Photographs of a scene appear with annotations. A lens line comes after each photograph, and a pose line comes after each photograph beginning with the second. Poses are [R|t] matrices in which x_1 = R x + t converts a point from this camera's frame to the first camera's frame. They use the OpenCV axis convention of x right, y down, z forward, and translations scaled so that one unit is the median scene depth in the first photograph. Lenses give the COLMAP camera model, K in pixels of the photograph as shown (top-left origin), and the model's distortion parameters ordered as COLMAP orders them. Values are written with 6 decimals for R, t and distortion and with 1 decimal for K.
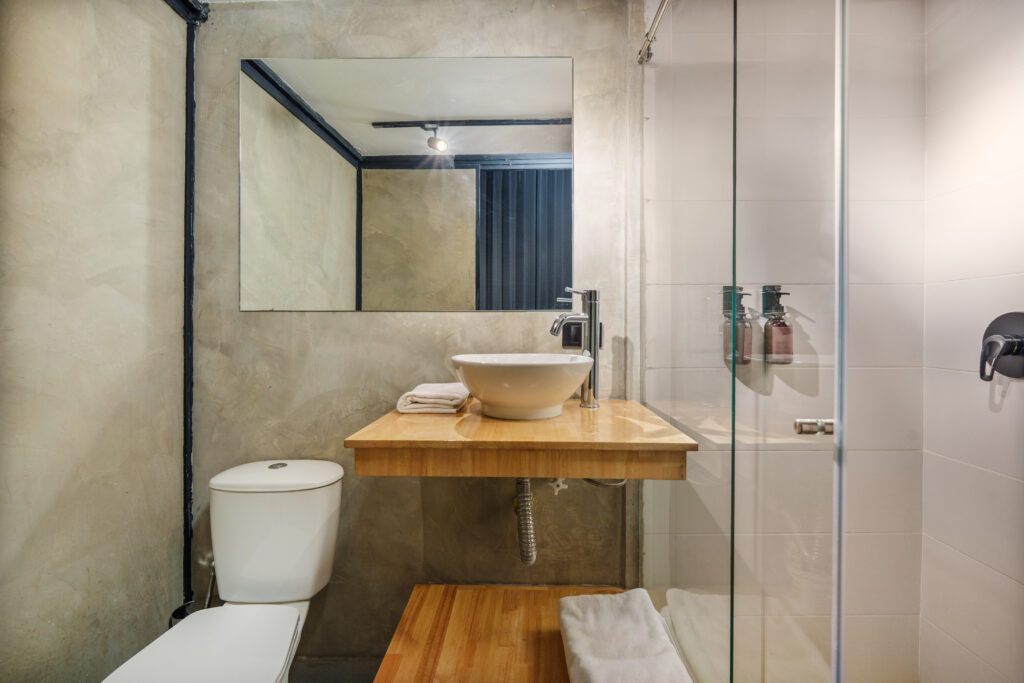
lens RADIAL K [[454.4, 0, 516.2], [0, 454.4, 339.6], [0, 0, 1]] dist [0.000635, -0.000122]
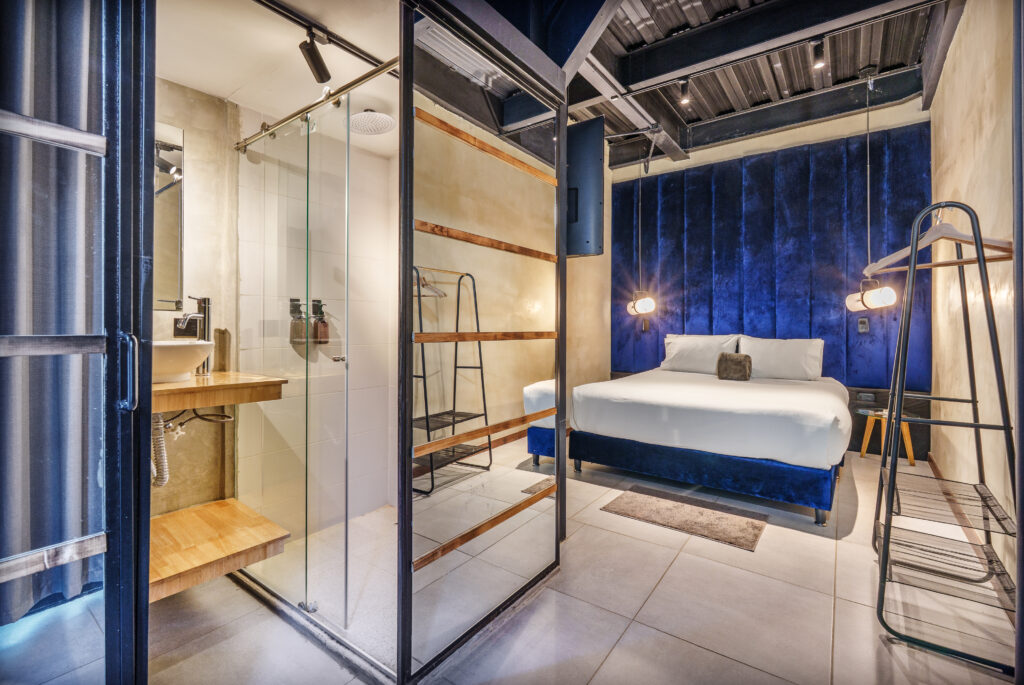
lens RADIAL K [[454.8, 0, 518.6], [0, 454.8, 323.1], [0, 0, 1]] dist [-0.000689, 0.000002]
pose [[0.576654, 0.013239, 0.816881, -0.424610], [0.011447, 0.999640, -0.024281, 0.022018], [-0.816908, 0.023352, 0.576294, -0.647858]]
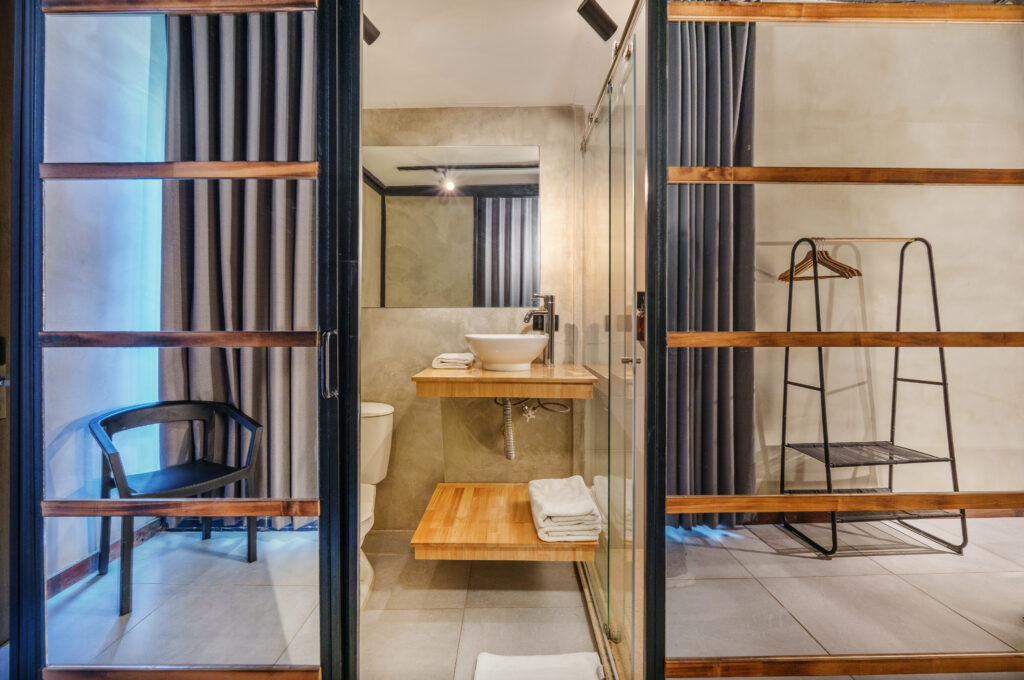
lens RADIAL K [[458.3, 0, 527.4], [0, 458.3, 319.9], [0, 0, 1]] dist [0.023923, -0.000115]
pose [[0.998966, -0.000160, 0.045455, 0.011289], [0.001165, 0.999755, -0.022092, 0.015316], [-0.045440, 0.022122, 0.998722, -0.583999]]
